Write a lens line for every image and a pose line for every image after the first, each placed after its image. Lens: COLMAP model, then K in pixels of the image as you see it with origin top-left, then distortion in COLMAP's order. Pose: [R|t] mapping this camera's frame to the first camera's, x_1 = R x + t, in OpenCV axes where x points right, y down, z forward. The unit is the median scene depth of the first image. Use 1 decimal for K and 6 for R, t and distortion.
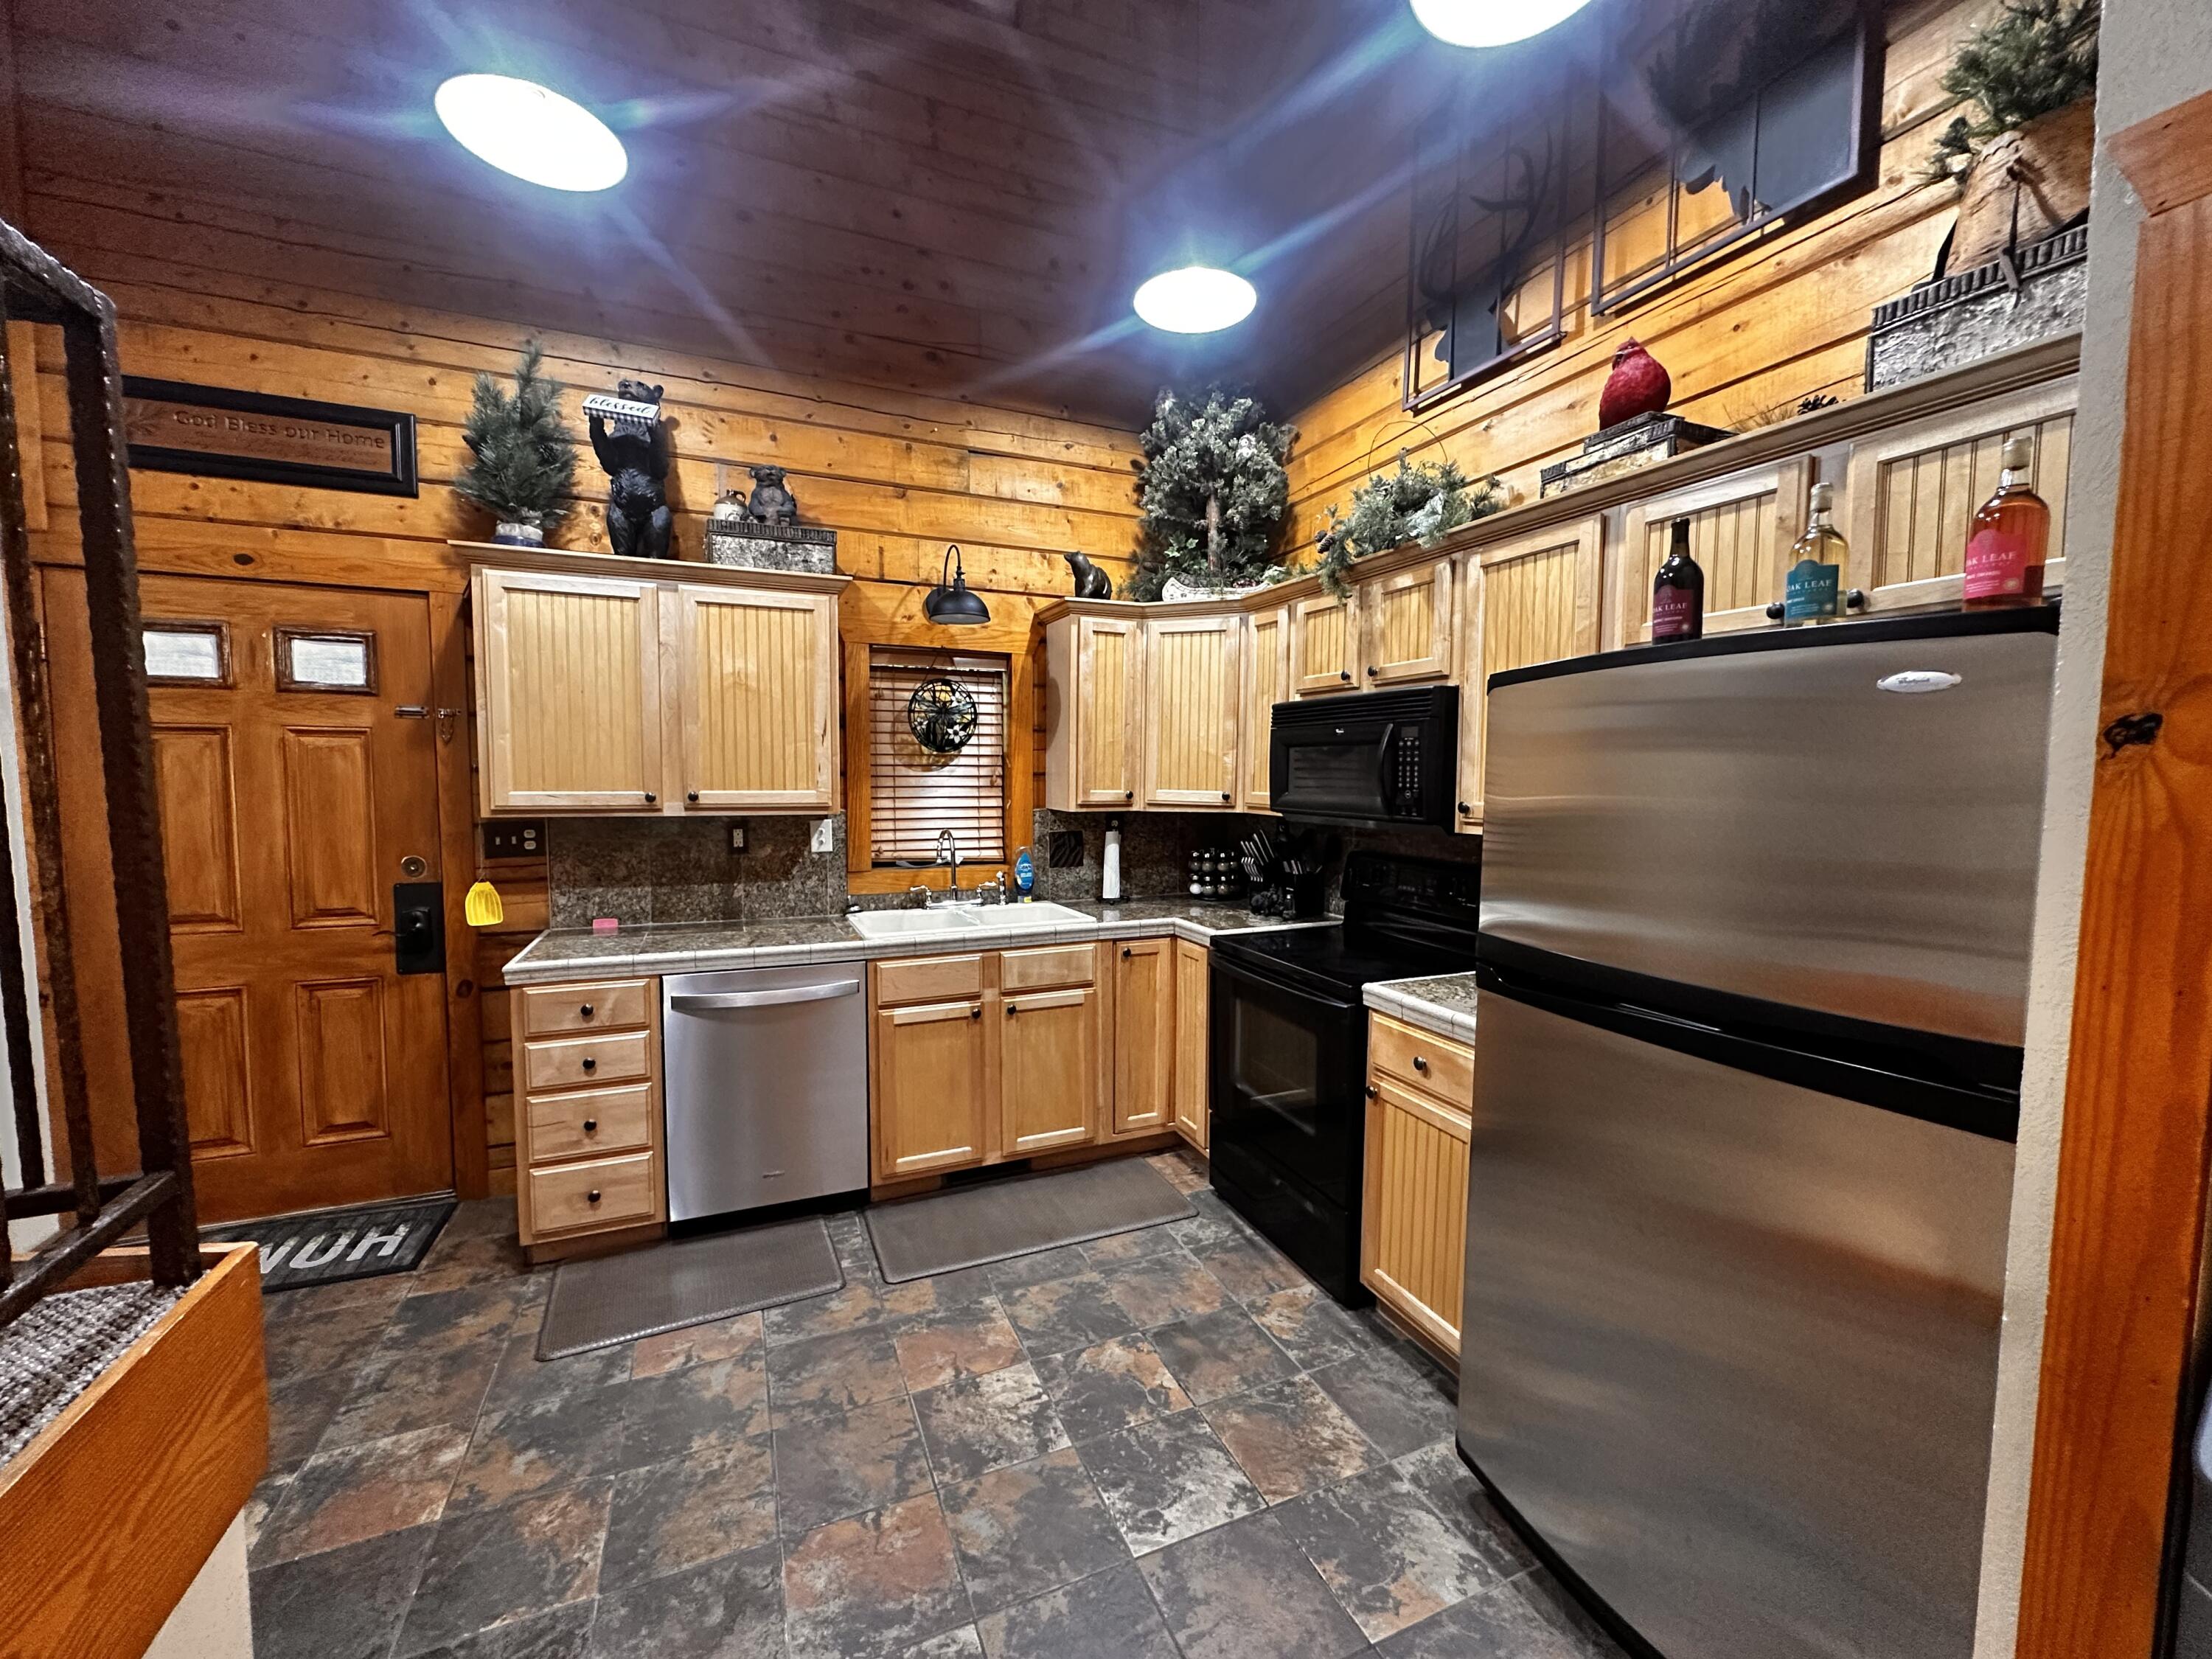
lens RADIAL K [[877.4, 0, 1106.8], [0, 877.4, 830.9], [0, 0, 1]] dist [-0.002122, -0.000656]
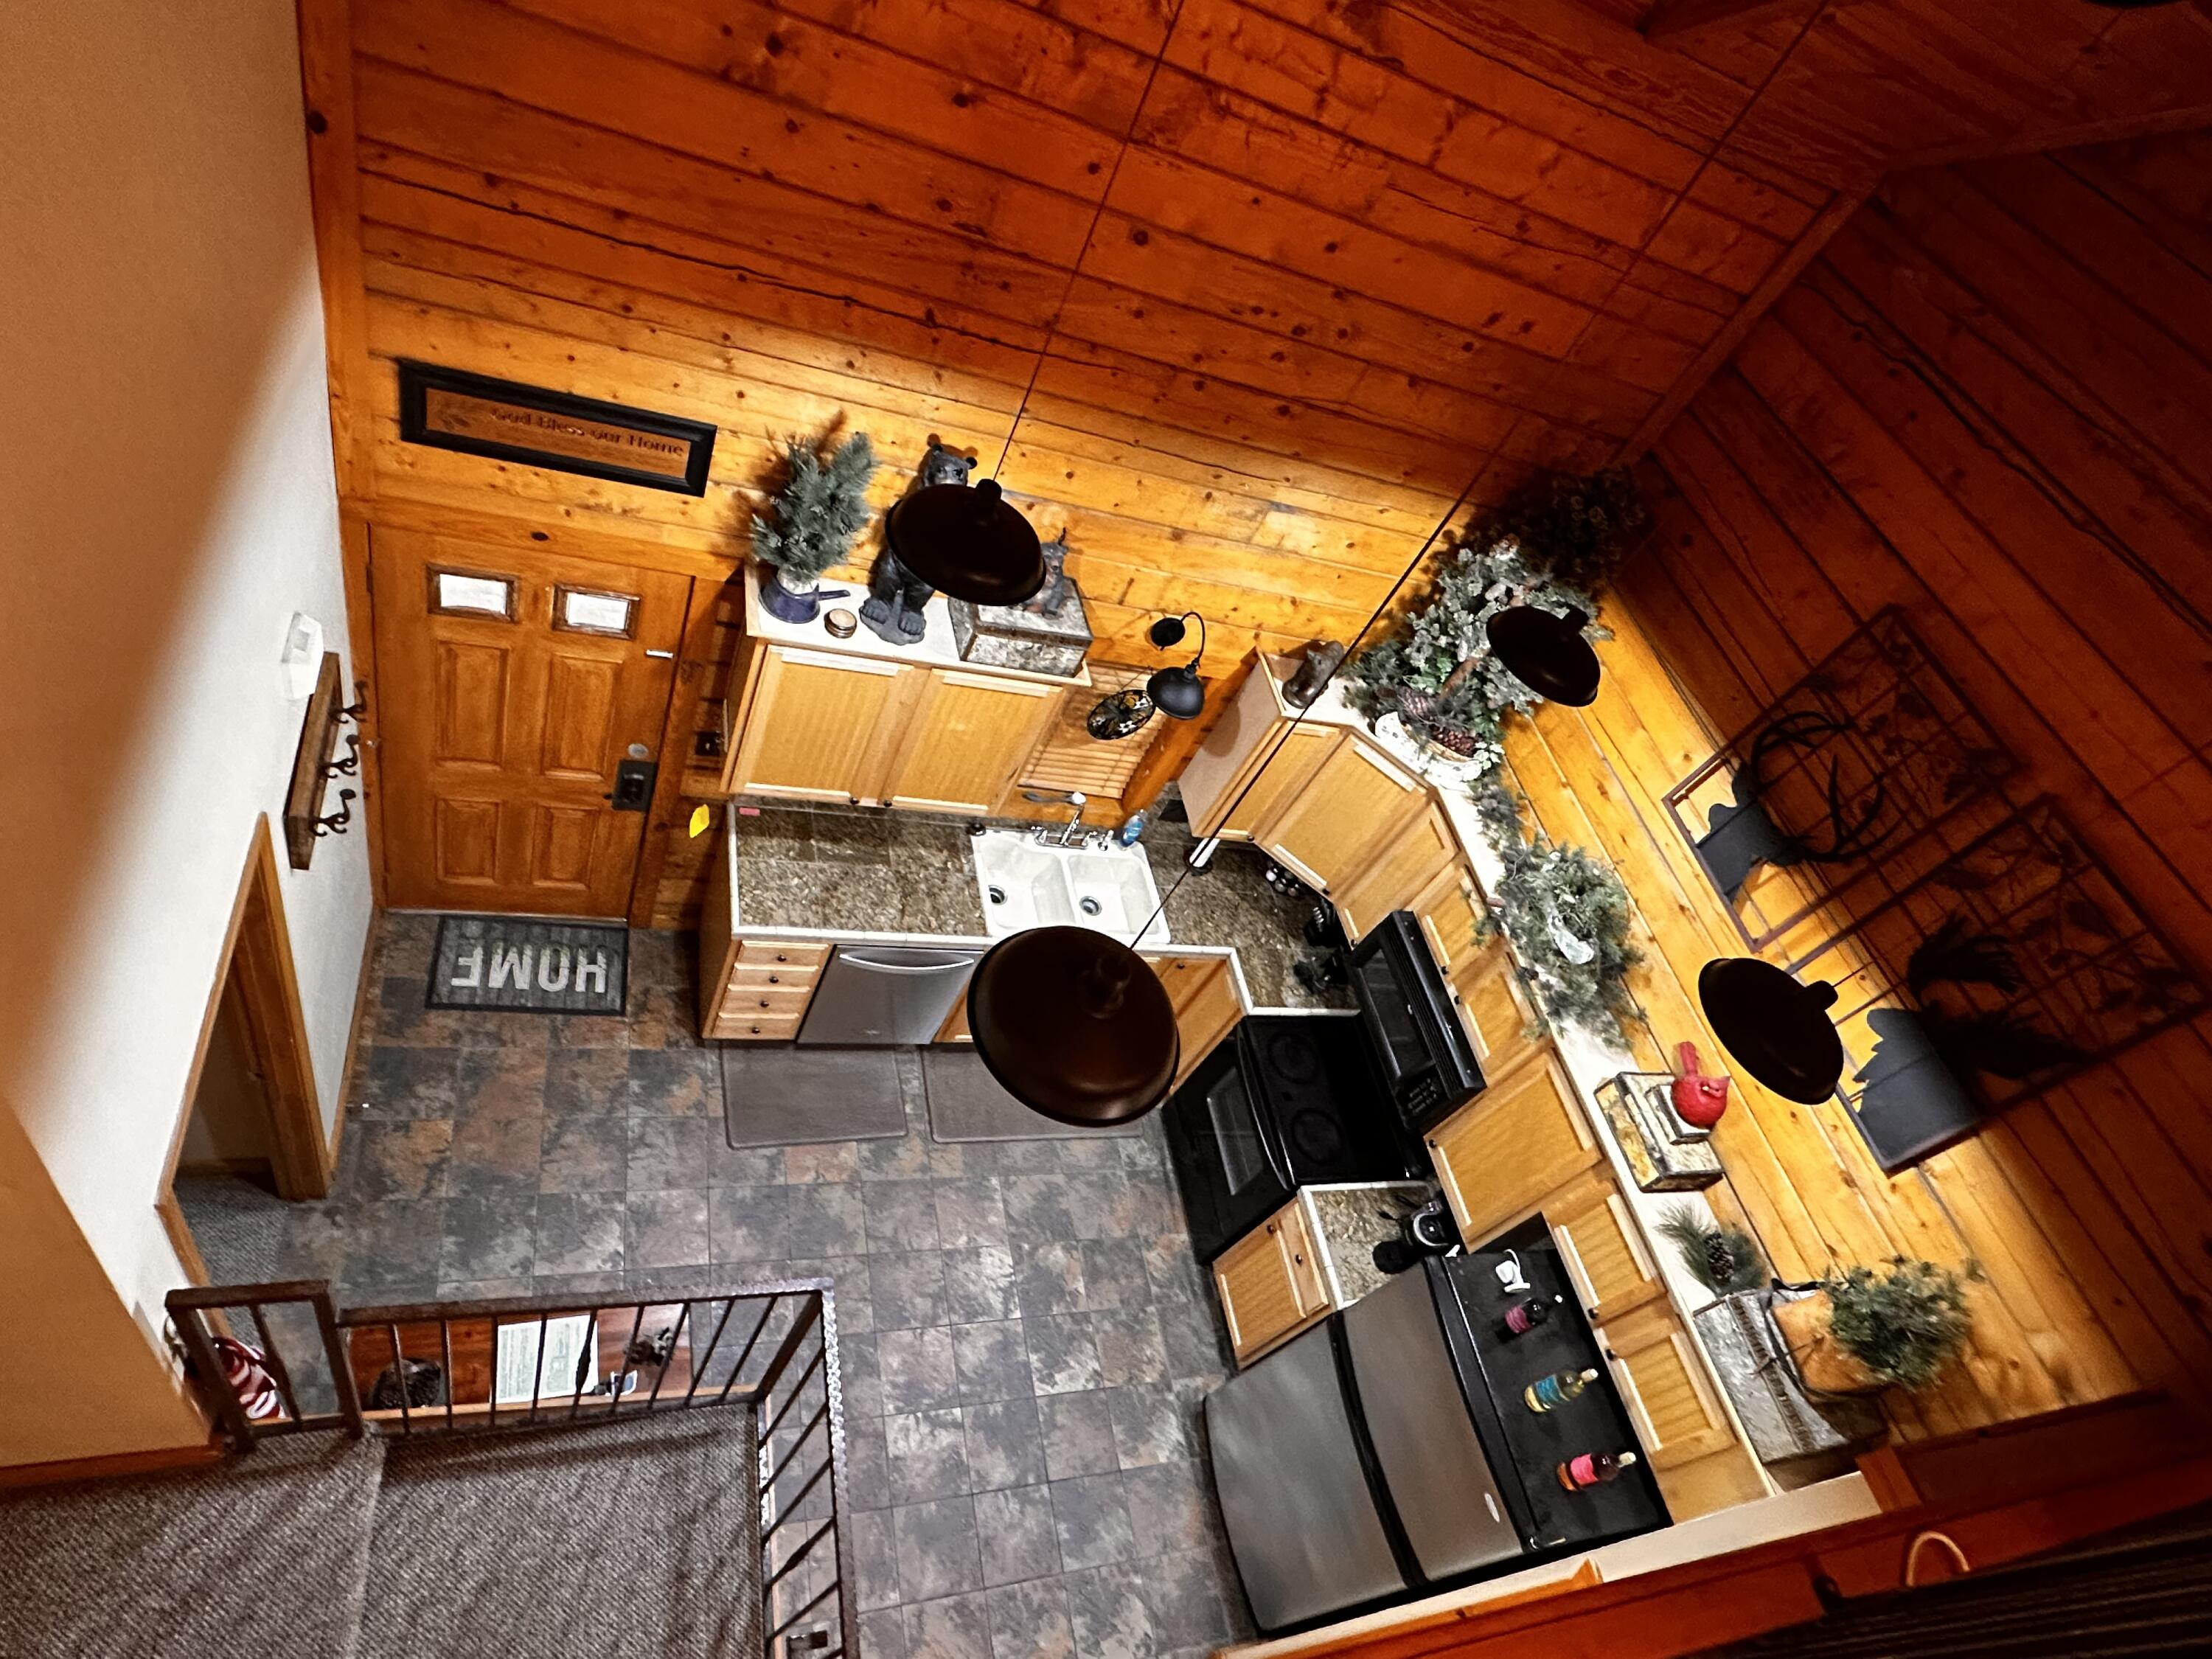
lens RADIAL K [[1224.7, 0, 1107.6], [0, 1224.7, 832.5], [0, 0, 1]] dist [-0.006071, -0.000016]
pose [[0.909810, 0.382744, 0.160473, -0.538950], [-0.388883, 0.651143, 0.651754, -1.363103], [0.144964, -0.655378, 0.741259, -0.172862]]
